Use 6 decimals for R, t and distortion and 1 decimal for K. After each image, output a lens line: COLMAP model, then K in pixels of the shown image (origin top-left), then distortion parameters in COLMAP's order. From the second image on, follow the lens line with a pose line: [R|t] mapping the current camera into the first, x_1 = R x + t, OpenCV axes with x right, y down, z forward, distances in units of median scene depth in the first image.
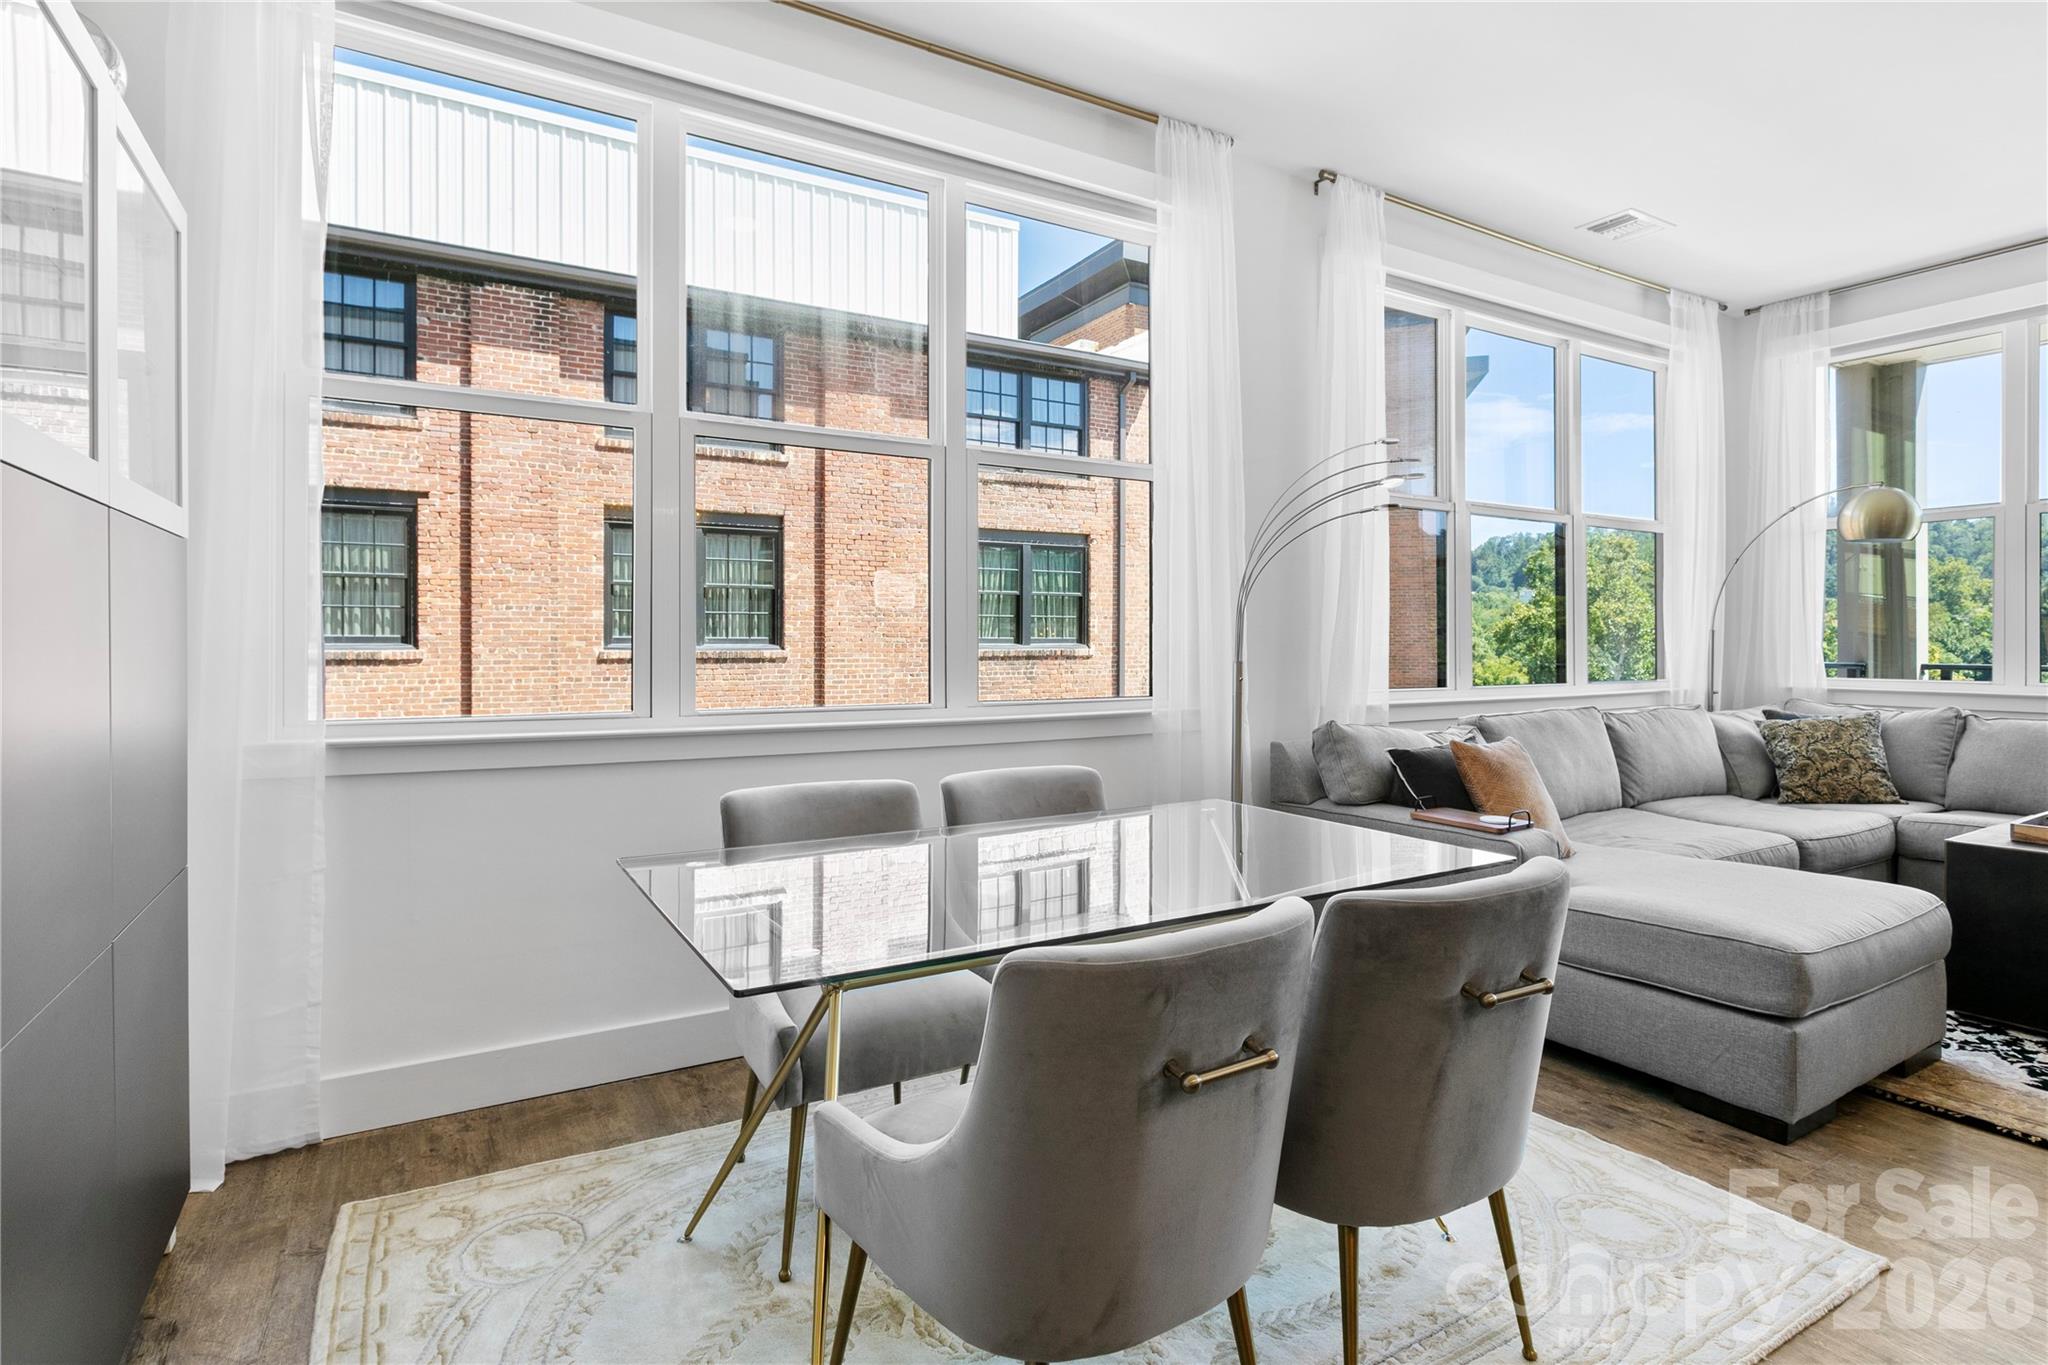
lens RADIAL K [[1053.1, 0, 1007.4], [0, 1053.1, 643.4], [0, 0, 1]] dist [-0.003670, 0.000133]
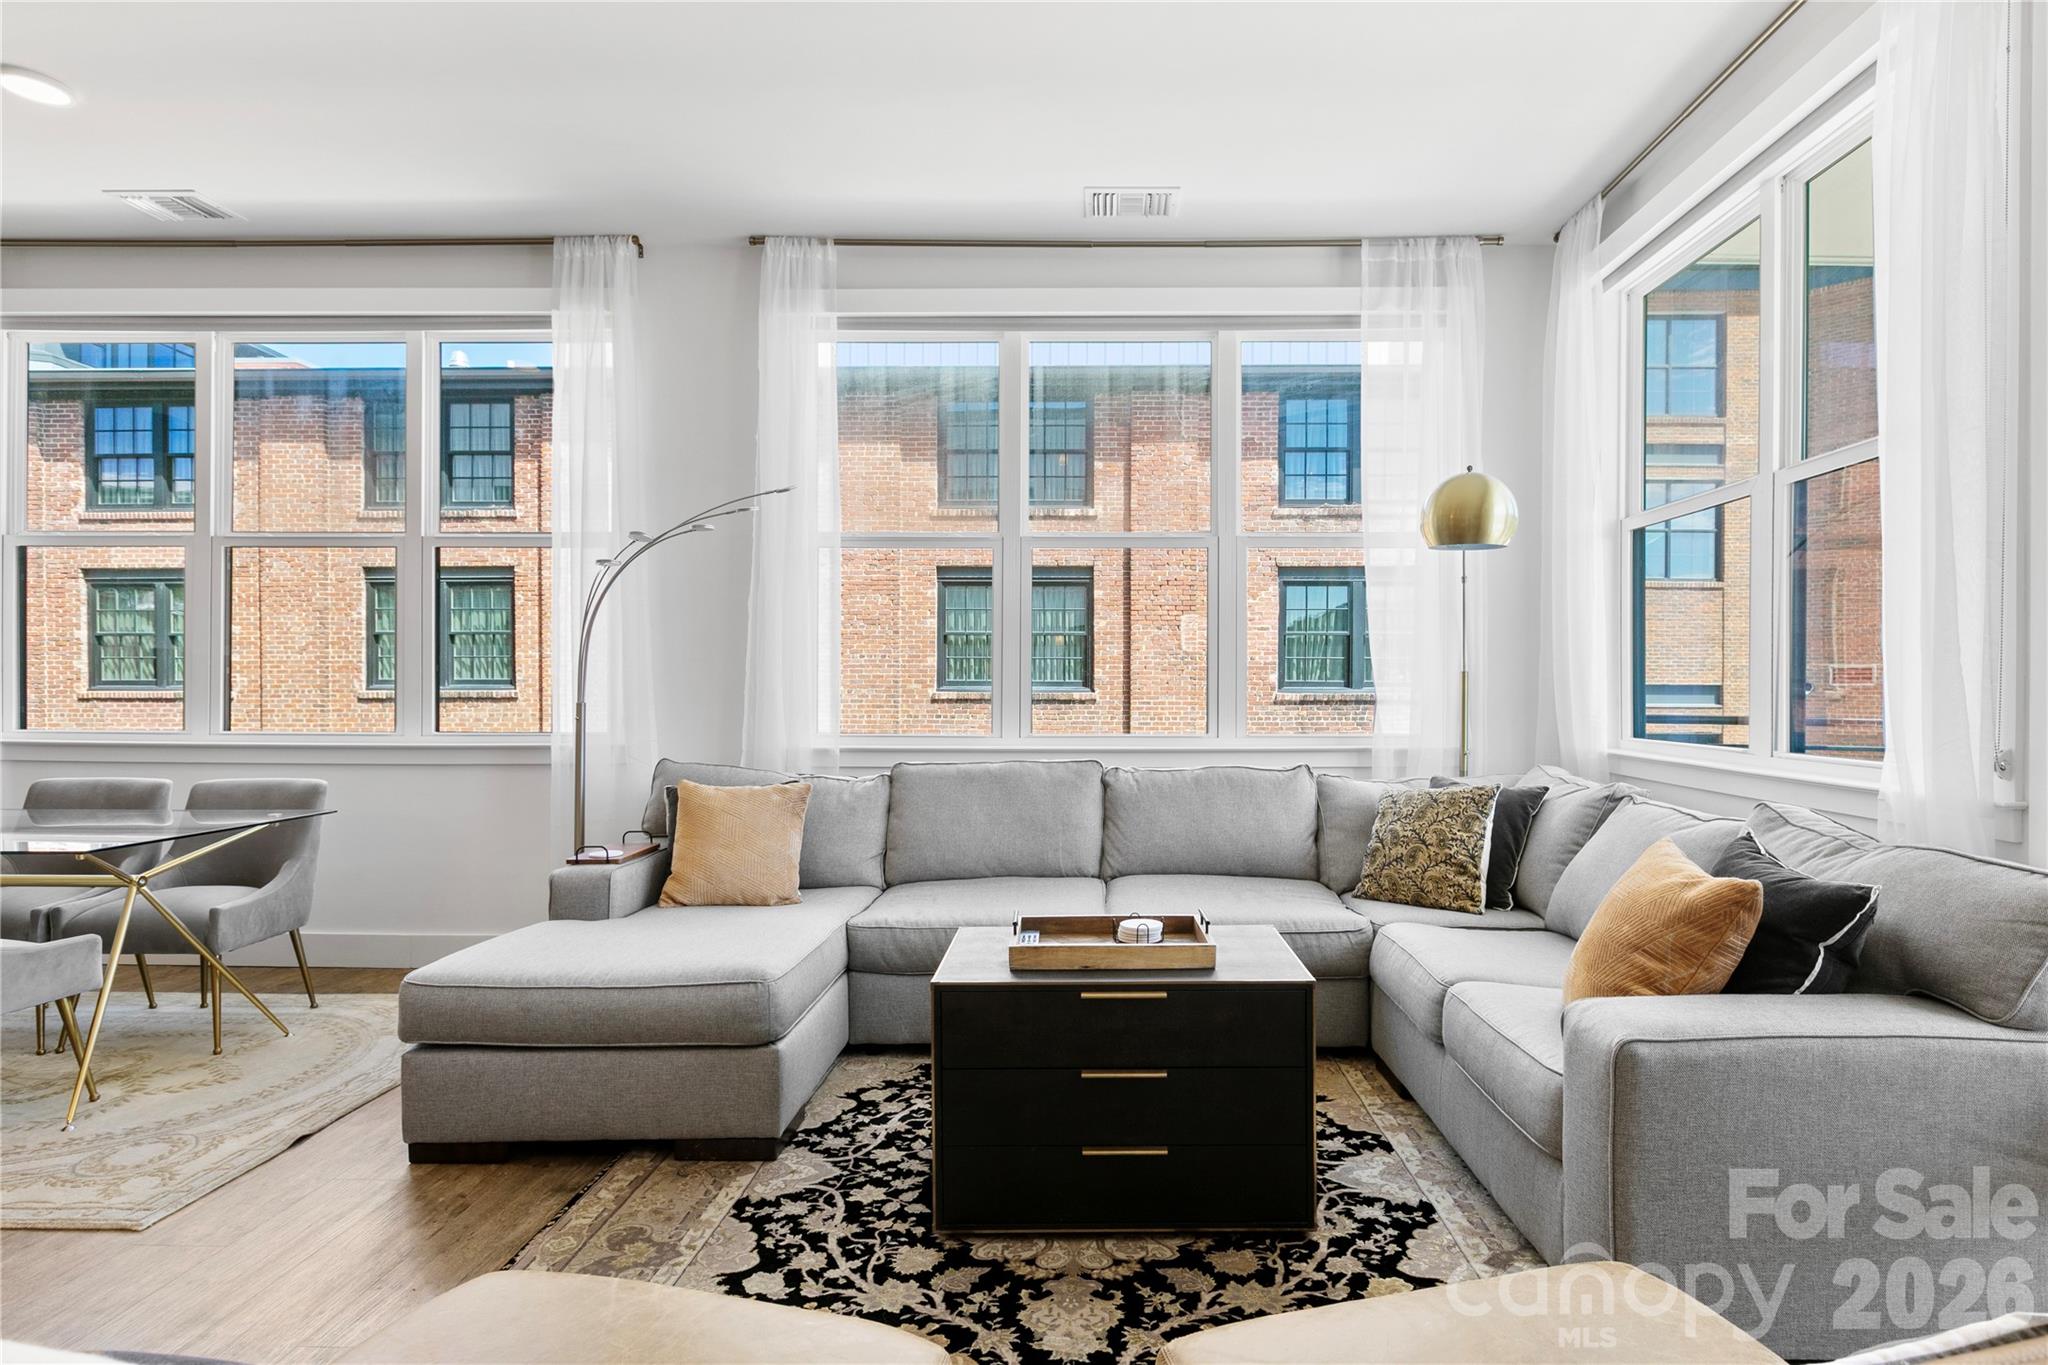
lens RADIAL K [[1053.1, 0, 1098.7], [0, 1053.1, 690.6], [0, 0, 1]] dist [-0.003670, 0.000133]
pose [[0.859116, 0.005845, -0.511747, 0.857281], [-0.004130, 0.999981, 0.004487, -0.000467], [0.511764, -0.001741, 0.859125, 0.211858]]
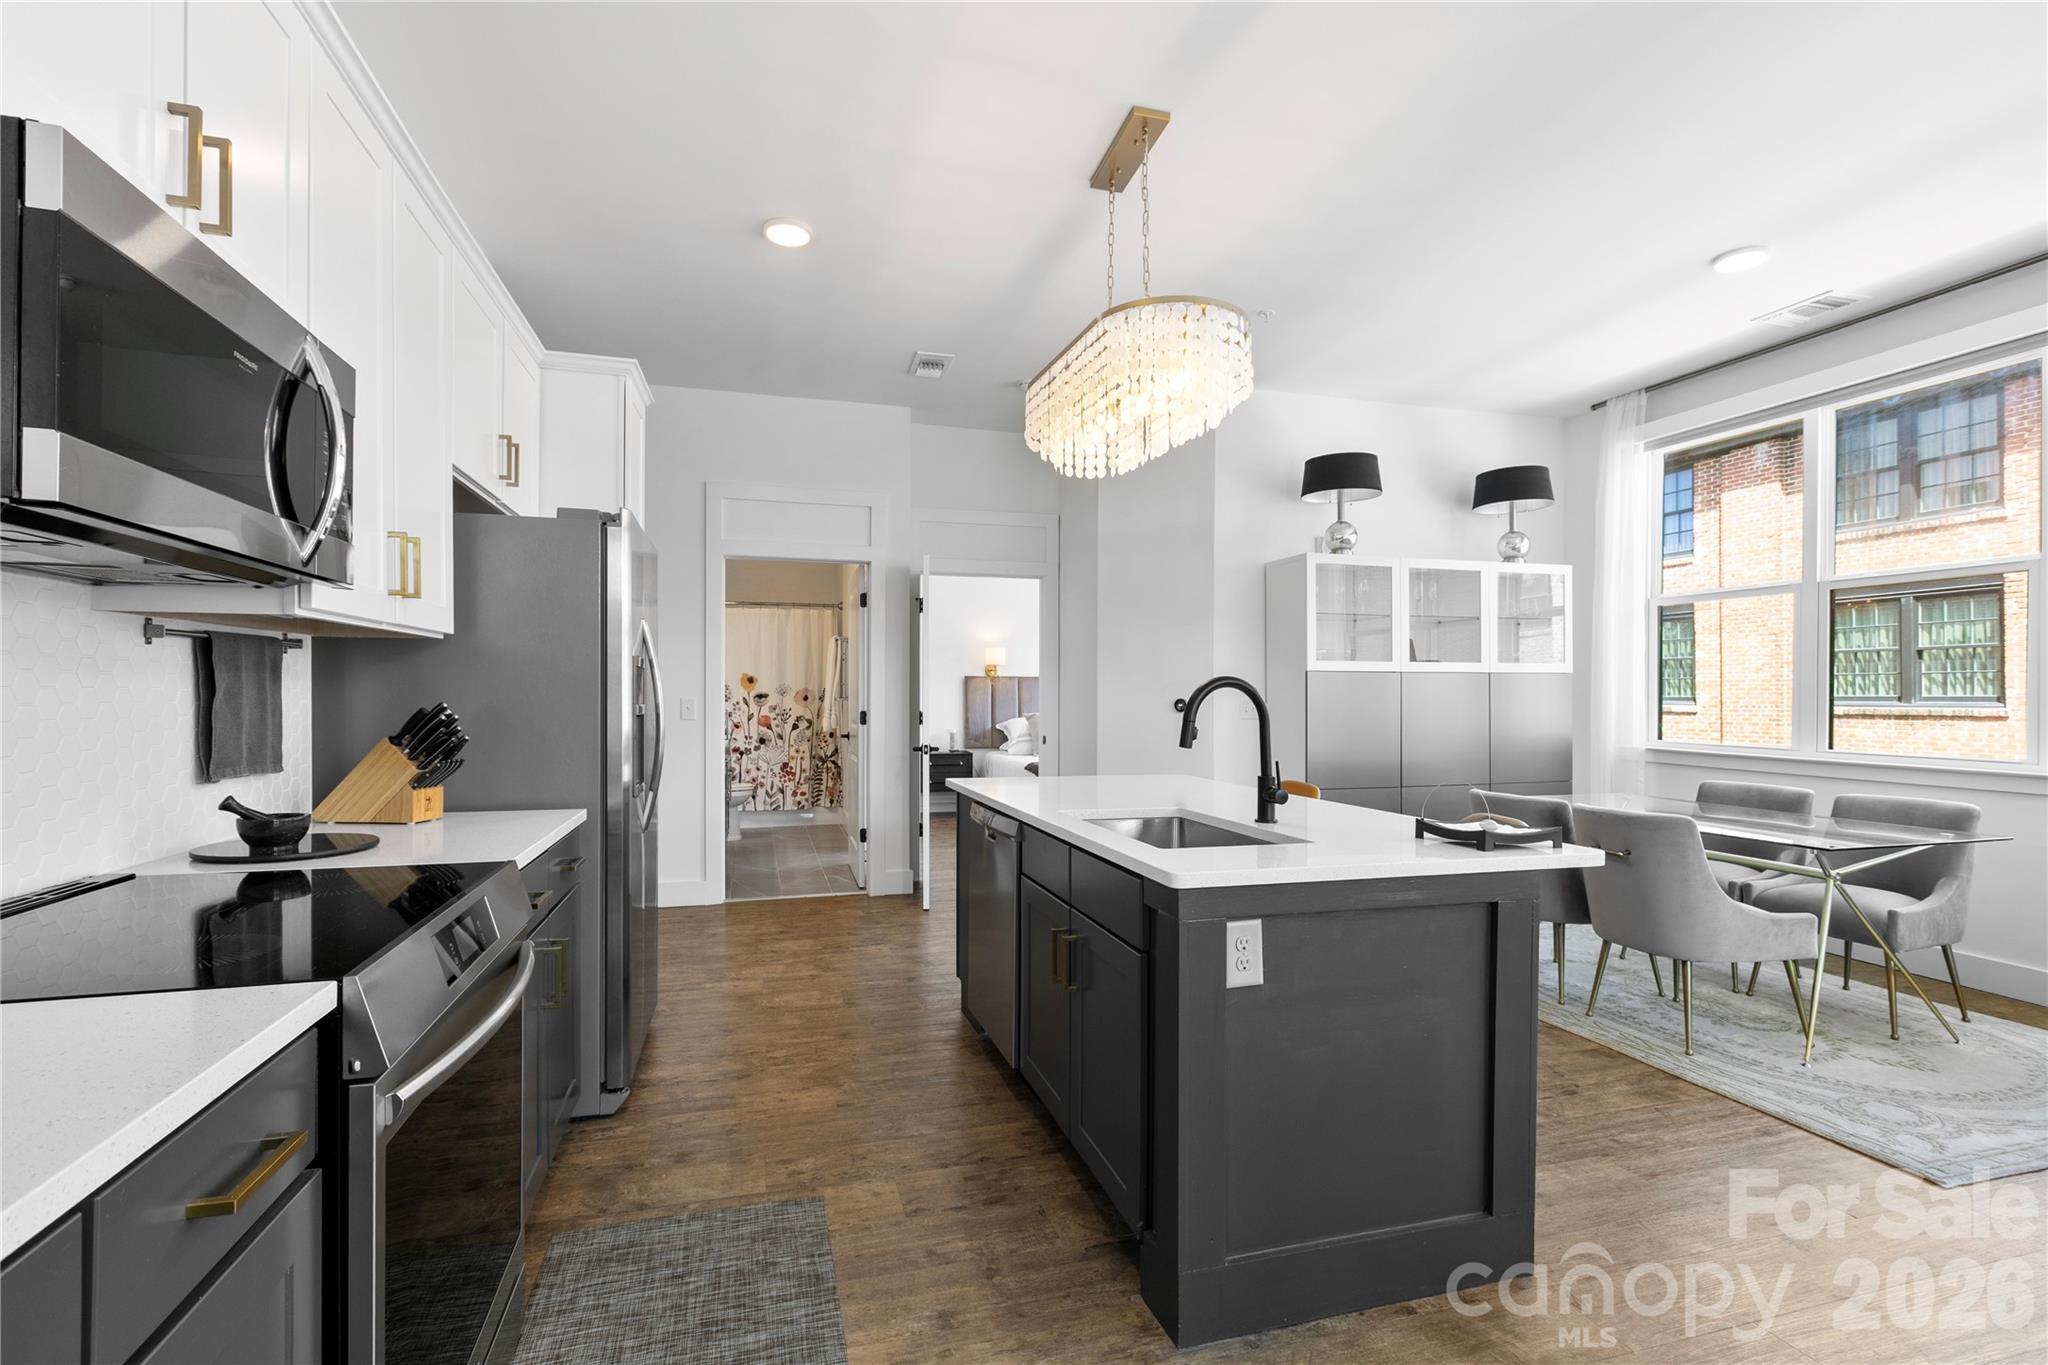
lens RADIAL K [[931.8, 0, 1013.8], [0, 931.8, 695.8], [0, 0, 1]] dist [0.007604, -0.004643]
pose [[-0.246467, 0.002159, -0.969149, 0.845407], [-0.005103, 0.999981, 0.003526, -0.010376], [0.969138, 0.005814, -0.246451, 0.060781]]
